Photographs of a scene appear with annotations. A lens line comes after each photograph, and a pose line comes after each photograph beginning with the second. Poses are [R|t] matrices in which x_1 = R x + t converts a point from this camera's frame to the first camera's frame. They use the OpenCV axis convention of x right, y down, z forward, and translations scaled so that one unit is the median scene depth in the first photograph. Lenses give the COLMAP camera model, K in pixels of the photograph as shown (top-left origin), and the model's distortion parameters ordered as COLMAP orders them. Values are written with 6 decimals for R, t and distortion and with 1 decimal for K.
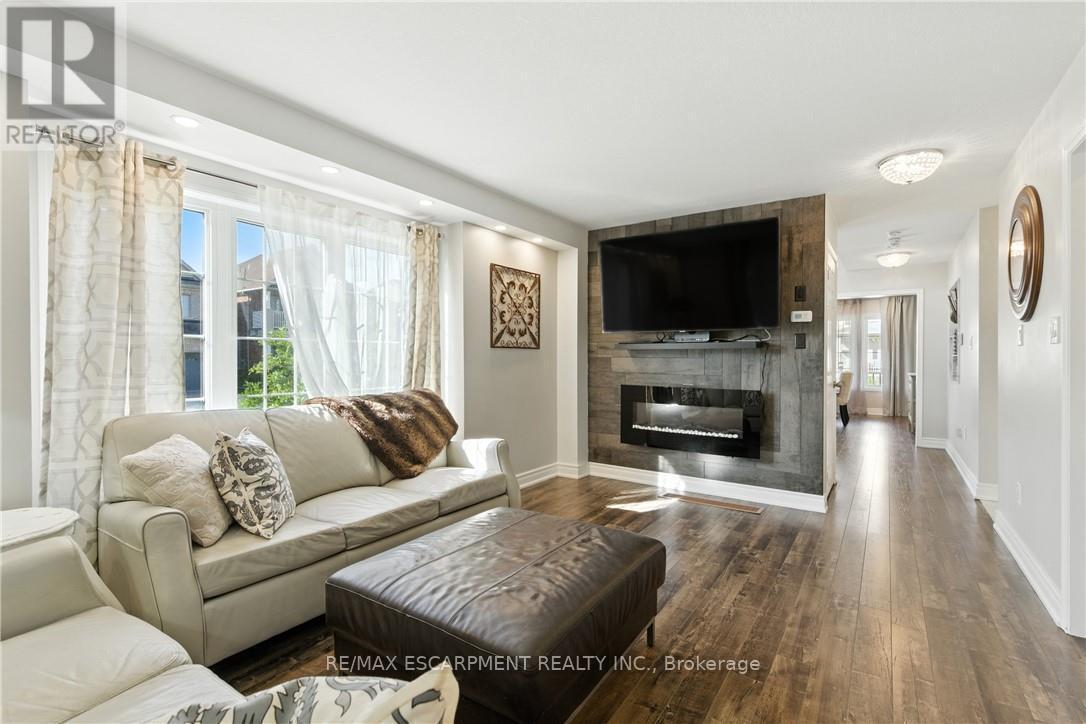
lens RADIAL K [[505.8, 0, 549.9], [0, 505.8, 354.9], [0, 0, 1]] dist [0.008481, -0.004513]
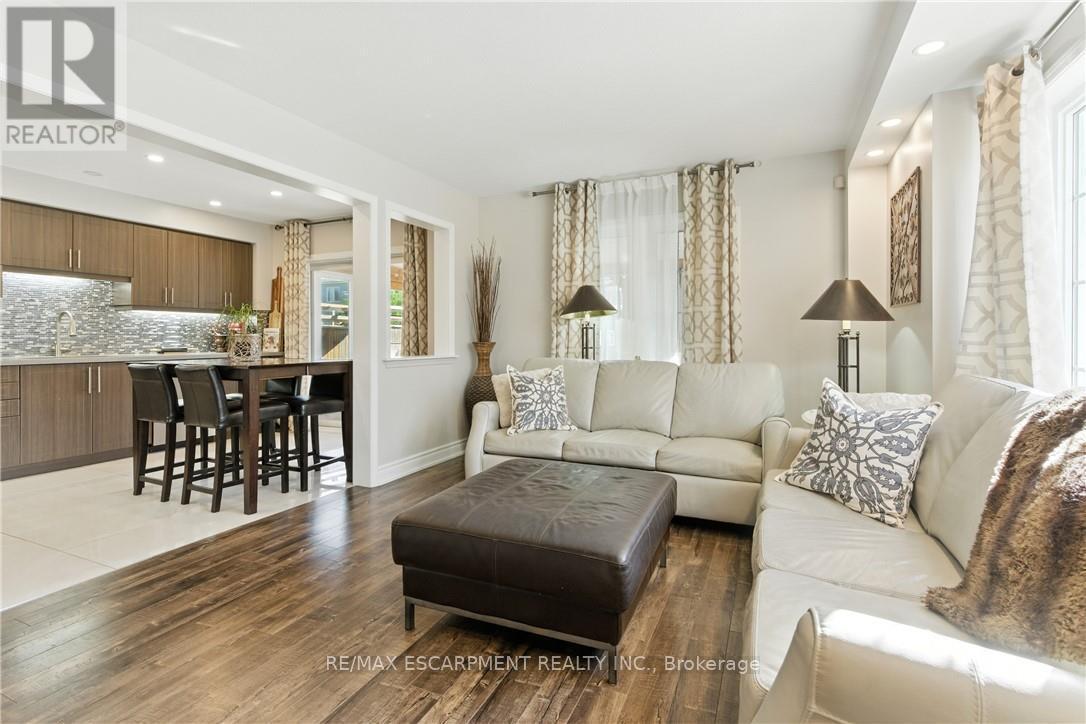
lens RADIAL K [[505.8, 0, 541.0], [0, 505.8, 340.2], [0, 0, 1]] dist [0.008481, -0.004513]
pose [[-0.986589, 0.000918, -0.163223, 0.058651], [0.001133, 0.999999, -0.001222, 0.030624], [0.163222, -0.001391, -0.986588, 0.971811]]
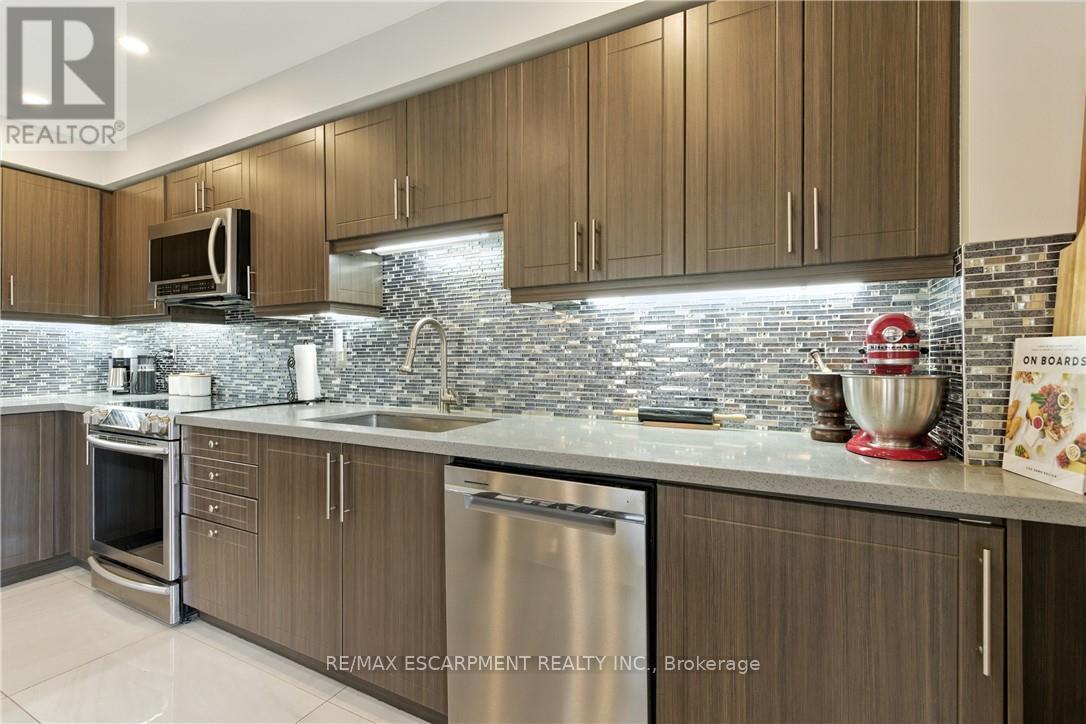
lens RADIAL K [[505.8, 0, 543.5], [0, 505.8, 351.8], [0, 0, 1]] dist [0.008481, -0.004513]
pose [[-0.084035, 0.008013, 0.996431, 0.375492], [-0.006535, 0.999942, -0.008592, 0.002871], [-0.996441, -0.007234, -0.083977, -0.361307]]
